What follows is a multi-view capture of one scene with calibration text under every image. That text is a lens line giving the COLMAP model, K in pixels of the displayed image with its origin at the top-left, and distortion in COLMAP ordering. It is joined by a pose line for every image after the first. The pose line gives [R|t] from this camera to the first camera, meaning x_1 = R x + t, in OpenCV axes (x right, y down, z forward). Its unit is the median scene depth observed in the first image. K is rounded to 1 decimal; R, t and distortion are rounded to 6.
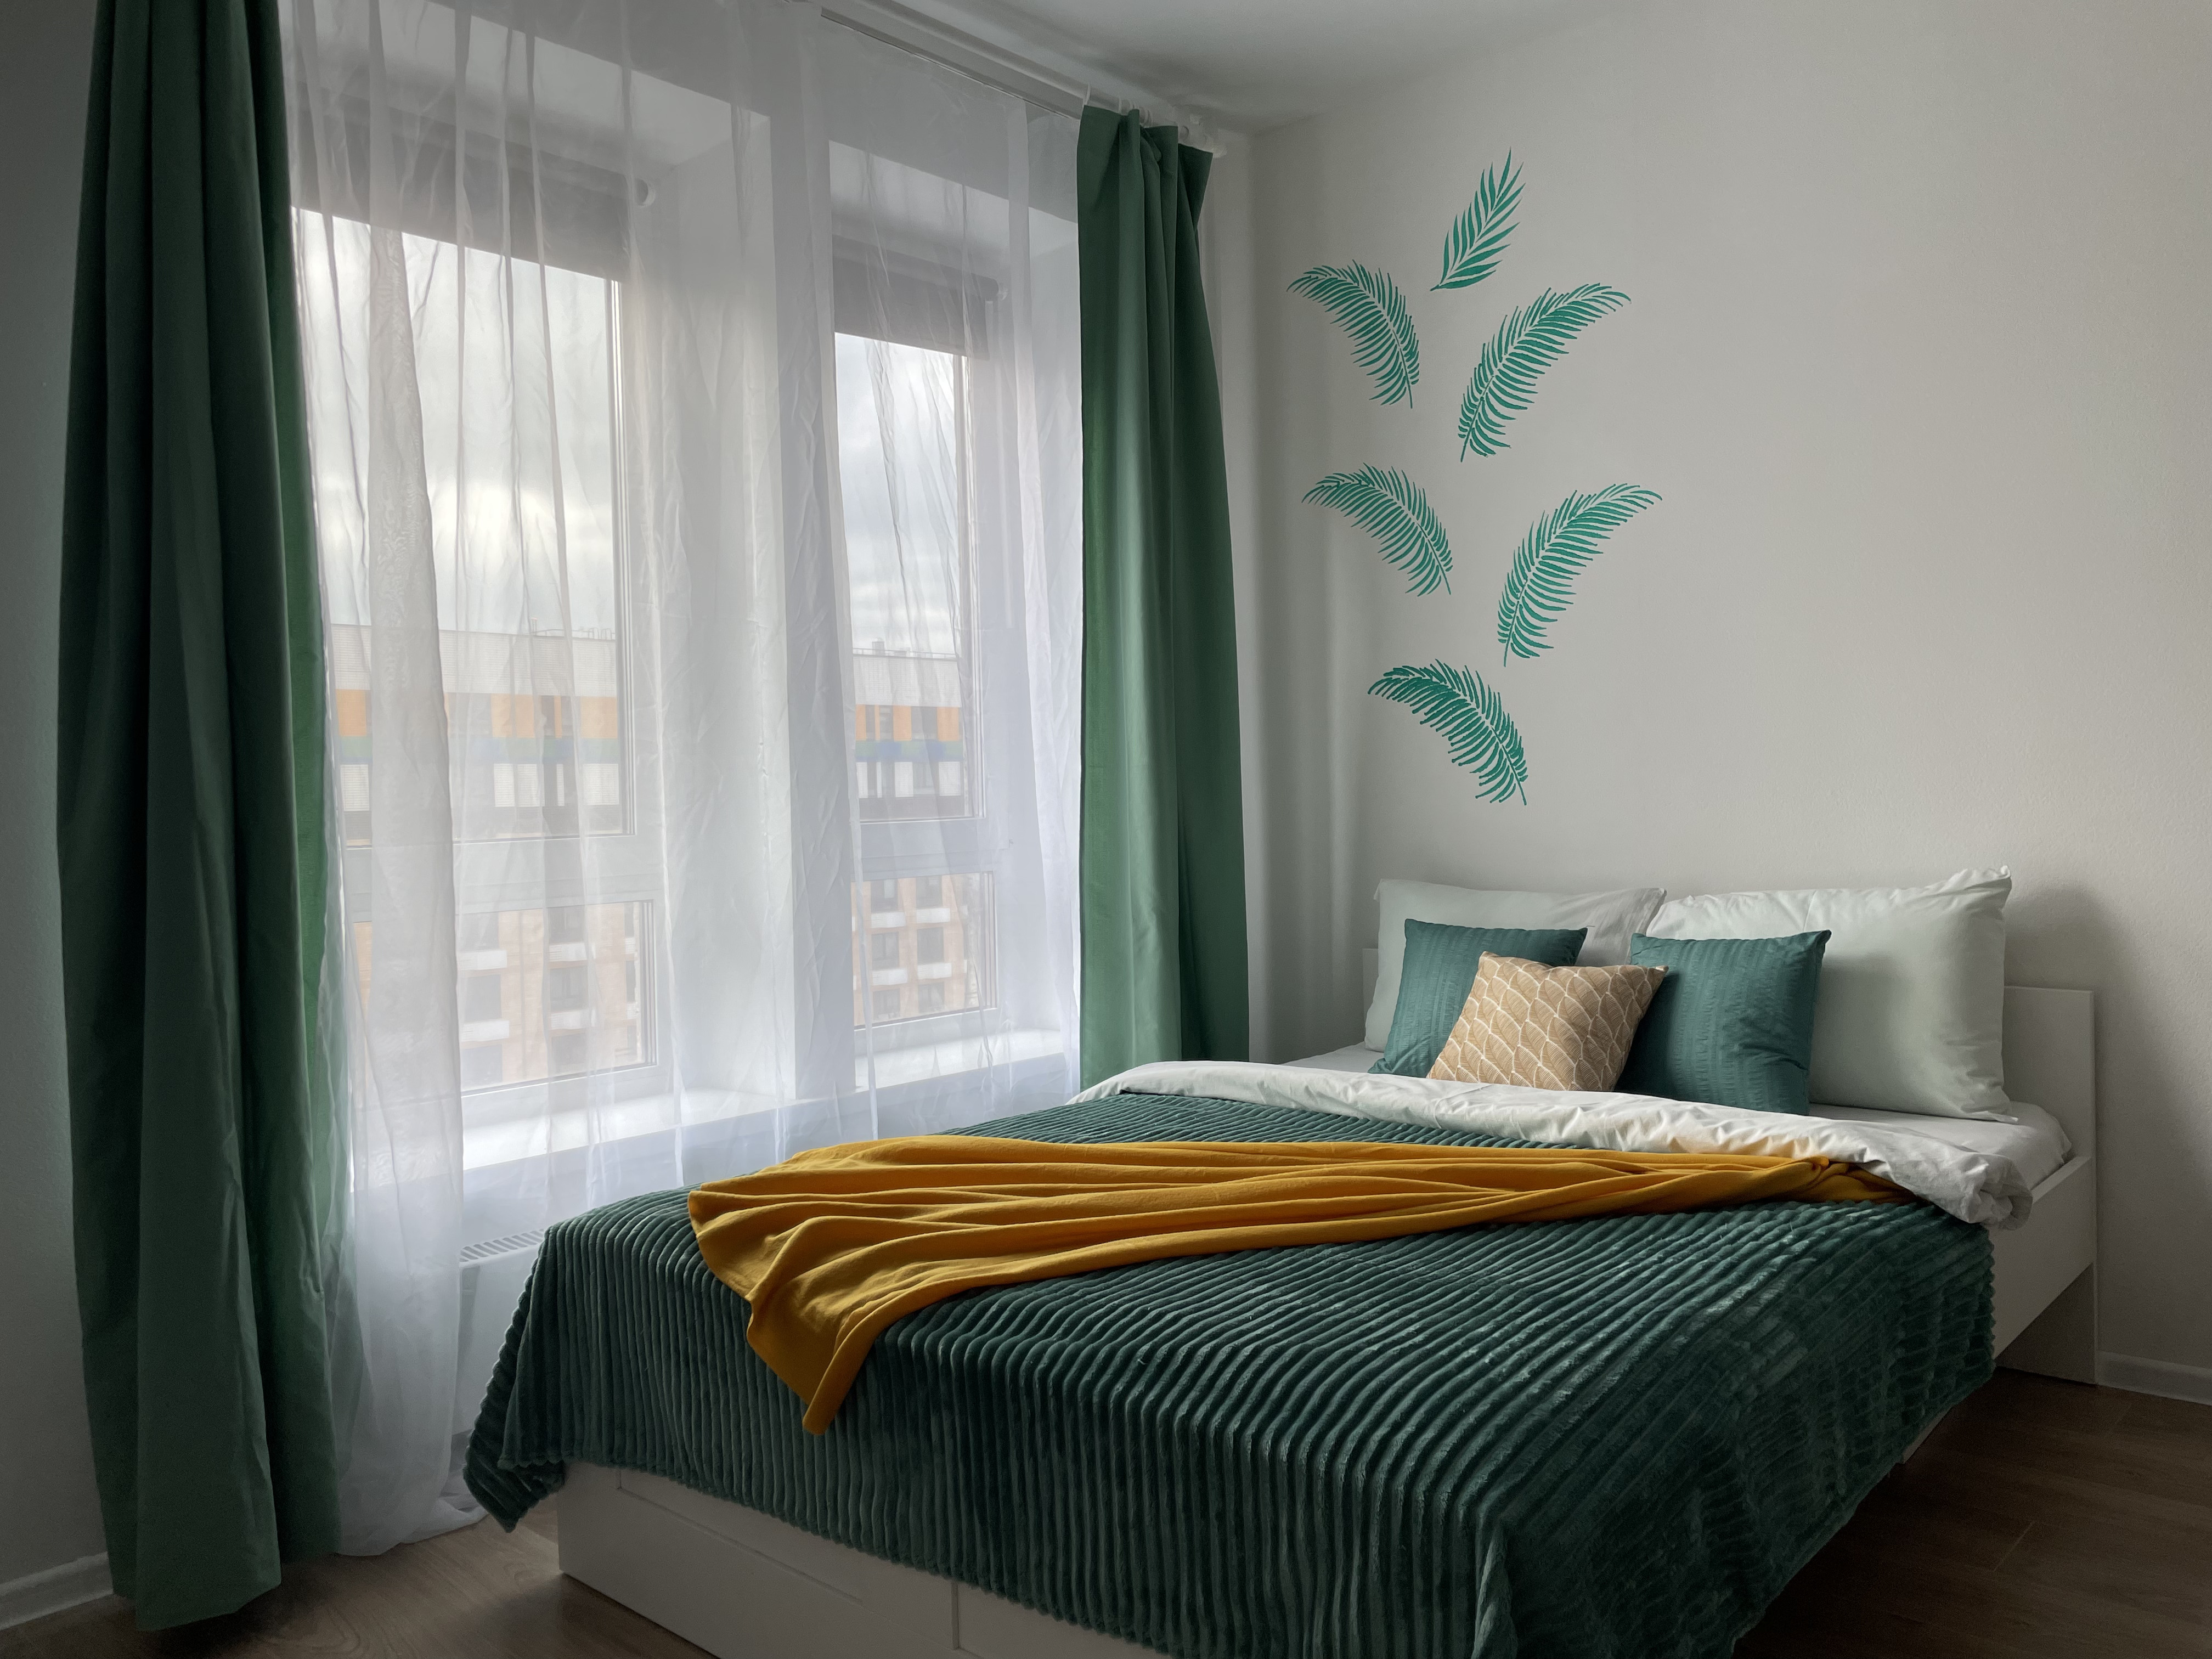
lens RADIAL K [[1654.7, 0, 1113.3], [0, 1654.7, 830.5], [0, 0, 1]] dist [0.085634, -0.117810]
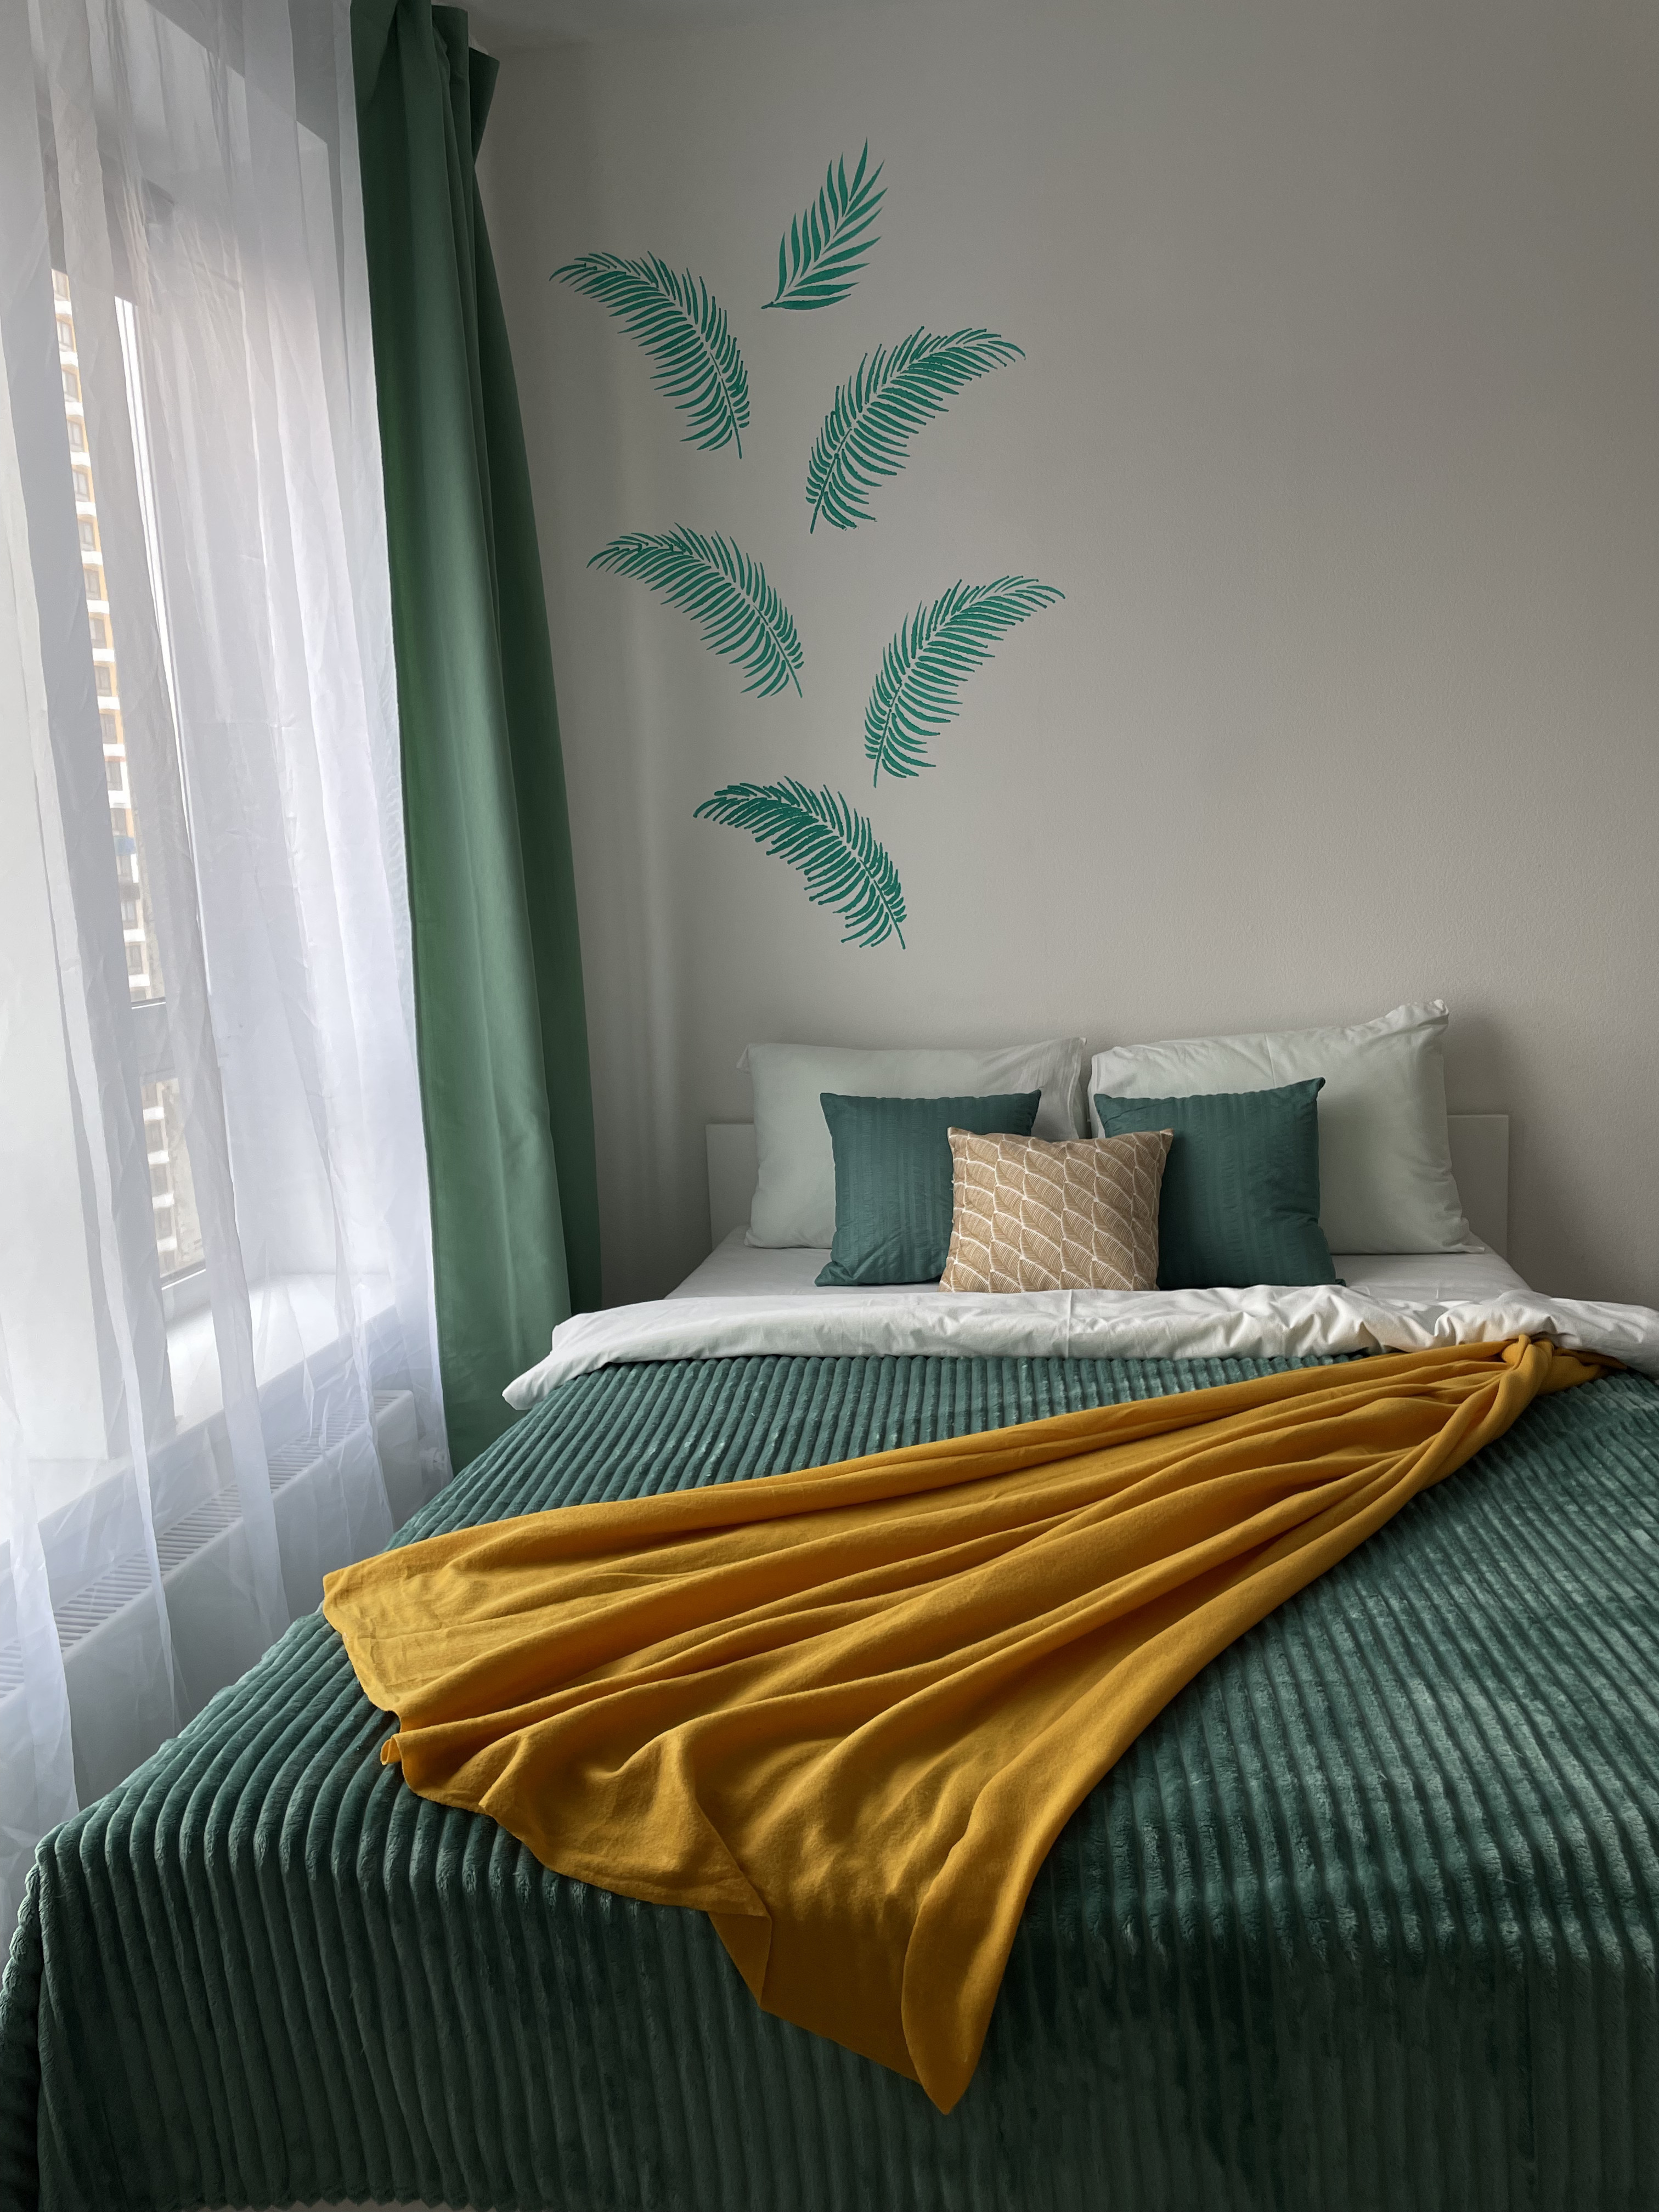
lens RADIAL K [[1654.7, 0, 847.0], [0, 1654.7, 1111.5], [0, 0, 1]] dist [0.085634, -0.117810]
pose [[0.848021, -0.094459, 0.521476, -0.273912], [0.037283, 0.992183, 0.119093, -0.040414], [-0.528649, -0.081551, 0.844914, 0.312767]]
